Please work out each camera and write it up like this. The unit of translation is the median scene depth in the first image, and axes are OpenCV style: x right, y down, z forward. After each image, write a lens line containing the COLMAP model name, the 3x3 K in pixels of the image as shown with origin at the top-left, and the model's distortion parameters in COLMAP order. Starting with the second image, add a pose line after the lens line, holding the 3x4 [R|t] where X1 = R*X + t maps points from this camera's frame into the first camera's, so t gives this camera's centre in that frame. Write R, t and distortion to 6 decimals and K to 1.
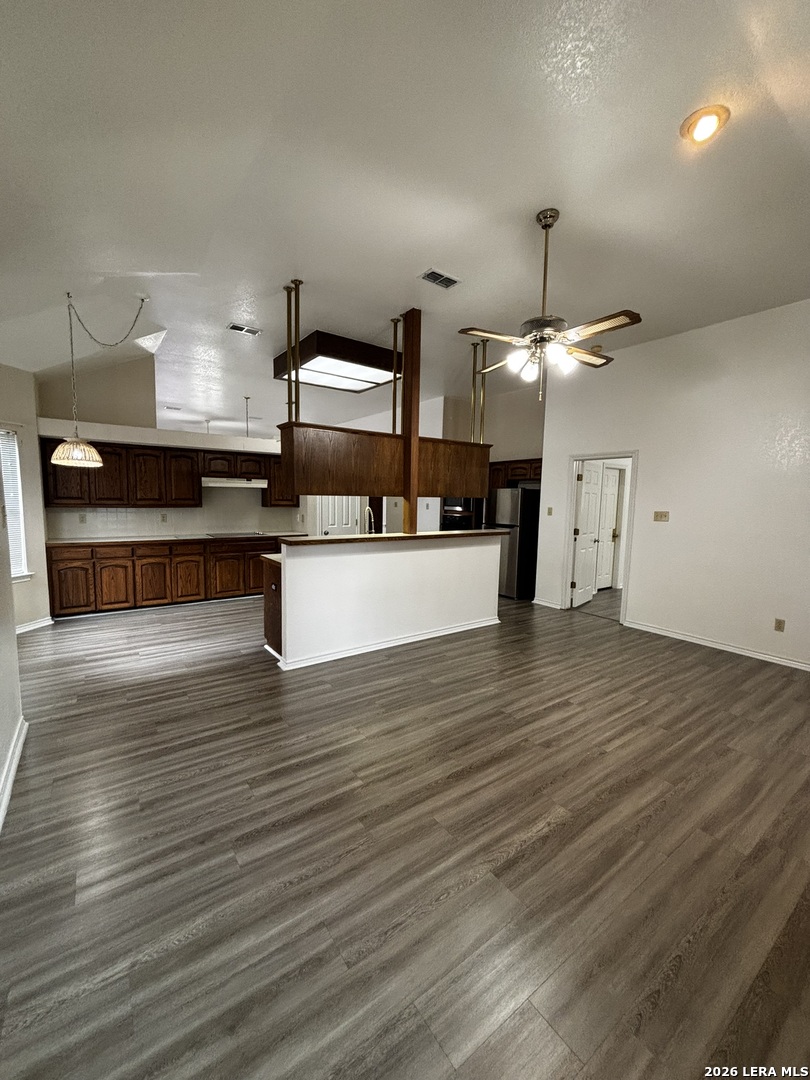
lens RADIAL K [[435.3, 0, 405.0], [0, 435.3, 540.0], [0, 0, 1]] dist [0.001600, 0.000053]
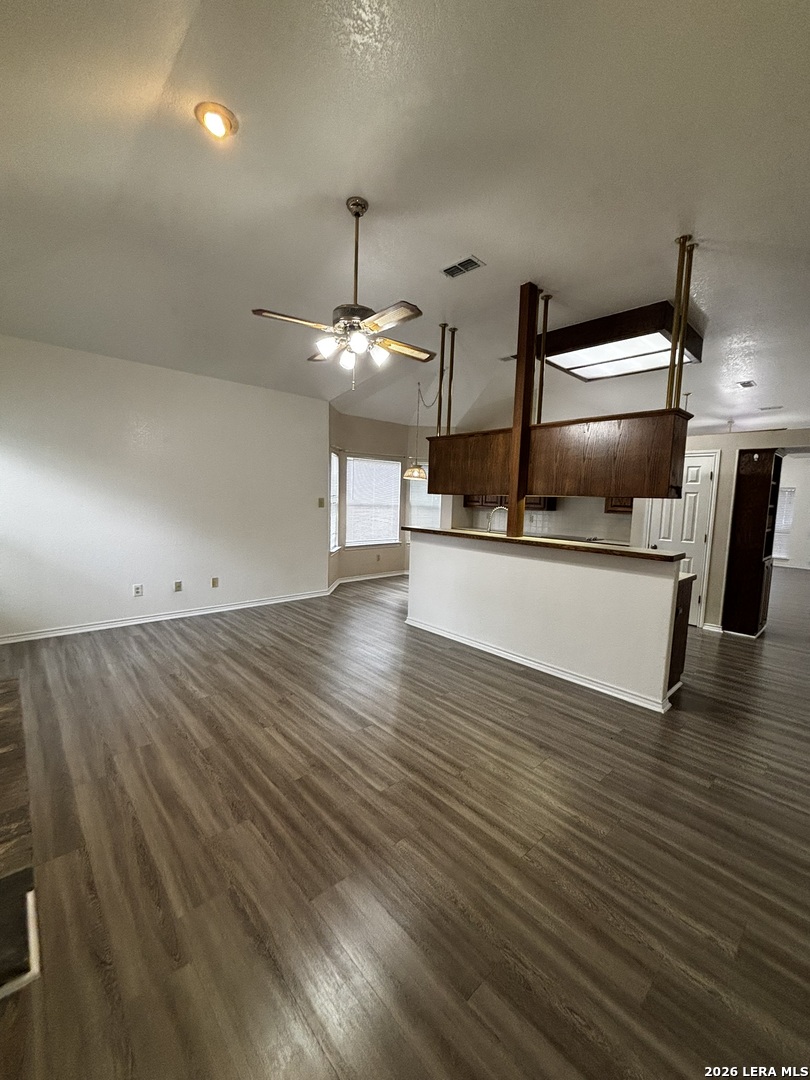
lens RADIAL K [[435.3, 0, 405.0], [0, 435.3, 540.0], [0, 0, 1]] dist [0.001600, 0.000053]
pose [[0.121478, 0.085885, -0.988871, 1.065571], [-0.123740, 0.989788, 0.070763, -0.053319], [0.984851, 0.113767, 0.130865, 0.814282]]
